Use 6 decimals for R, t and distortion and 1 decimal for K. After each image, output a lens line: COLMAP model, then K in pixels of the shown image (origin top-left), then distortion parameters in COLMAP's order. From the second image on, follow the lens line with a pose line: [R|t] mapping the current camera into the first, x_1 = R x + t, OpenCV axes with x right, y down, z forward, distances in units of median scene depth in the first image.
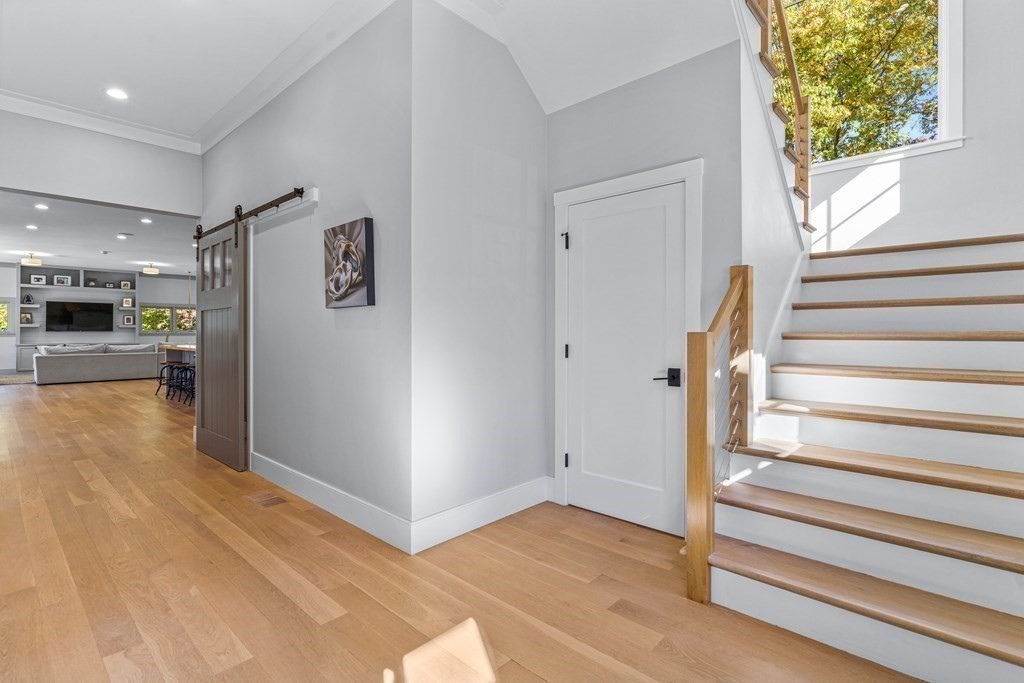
lens RADIAL K [[486.6, 0, 511.8], [0, 486.6, 329.0], [0, 0, 1]] dist [0.001132, 0.000535]
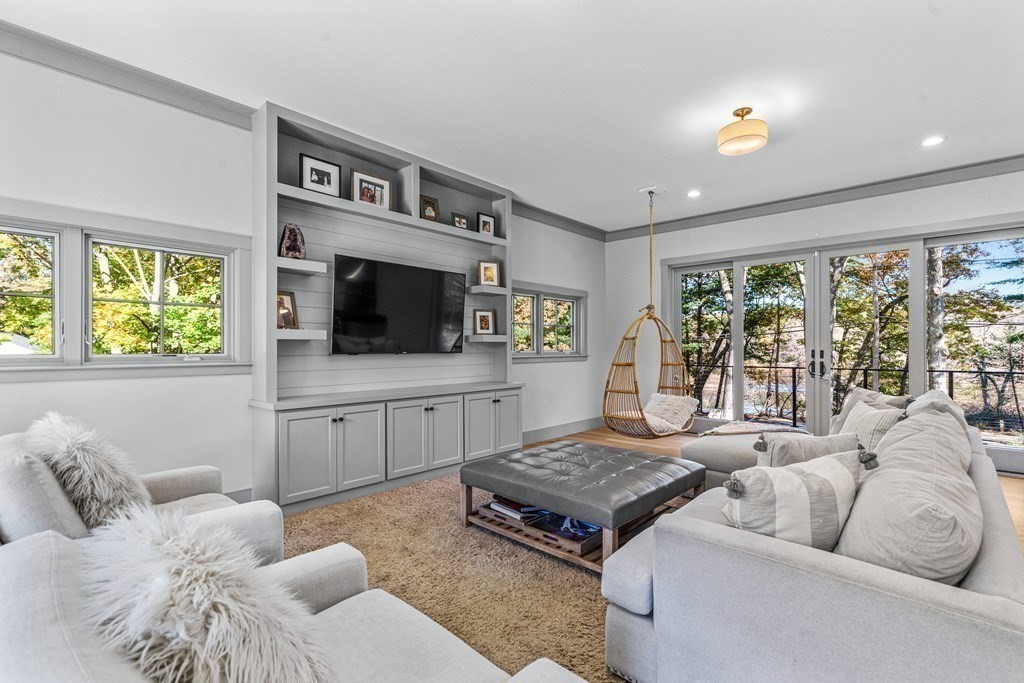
lens RADIAL K [[471.6, 0, 509.0], [0, 471.6, 349.2], [0, 0, 1]] dist [0.002568, 0.000394]
pose [[0.999995, 0.002988, 0.000505, -0.856082], [-0.002993, 0.999945, 0.010014, -0.001975], [-0.000475, -0.010015, 0.999950, 0.715175]]
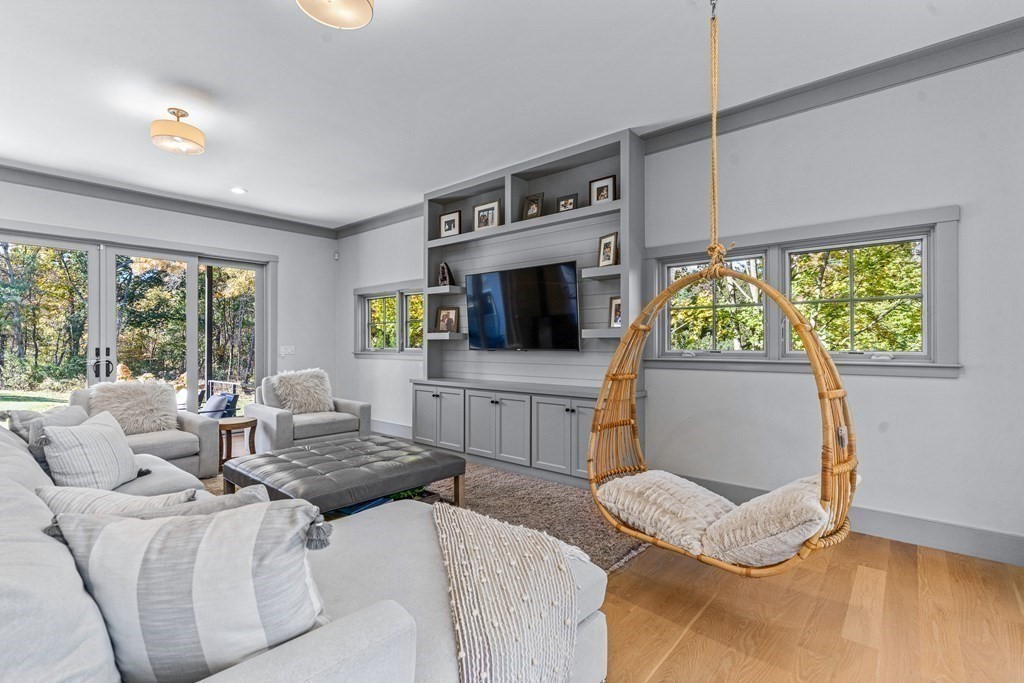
lens RADIAL K [[470.2, 0, 512.0], [0, 470.2, 341.5], [0, 0, 1]] dist [-0.000191, 0.000212]
pose [[0.039502, -0.003728, -0.999213, -0.569900], [0.005337, 0.999980, -0.003520, -0.000914], [0.999205, -0.005194, 0.039521, 1.031870]]
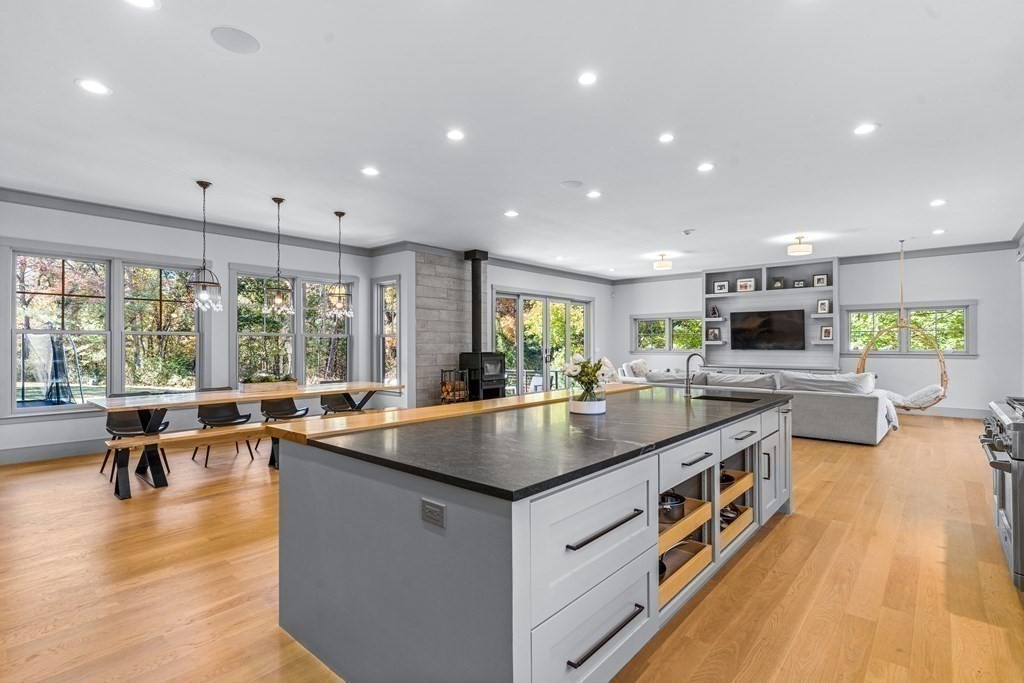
lens RADIAL K [[475.5, 0, 516.1], [0, 475.5, 343.4], [0, 0, 1]] dist [0.000249, -0.000021]
pose [[0.025842, 0.000439, -0.999666, -0.171223], [0.007671, 0.999970, 0.000637, -0.009142], [0.999637, -0.007684, 0.025838, 0.626795]]
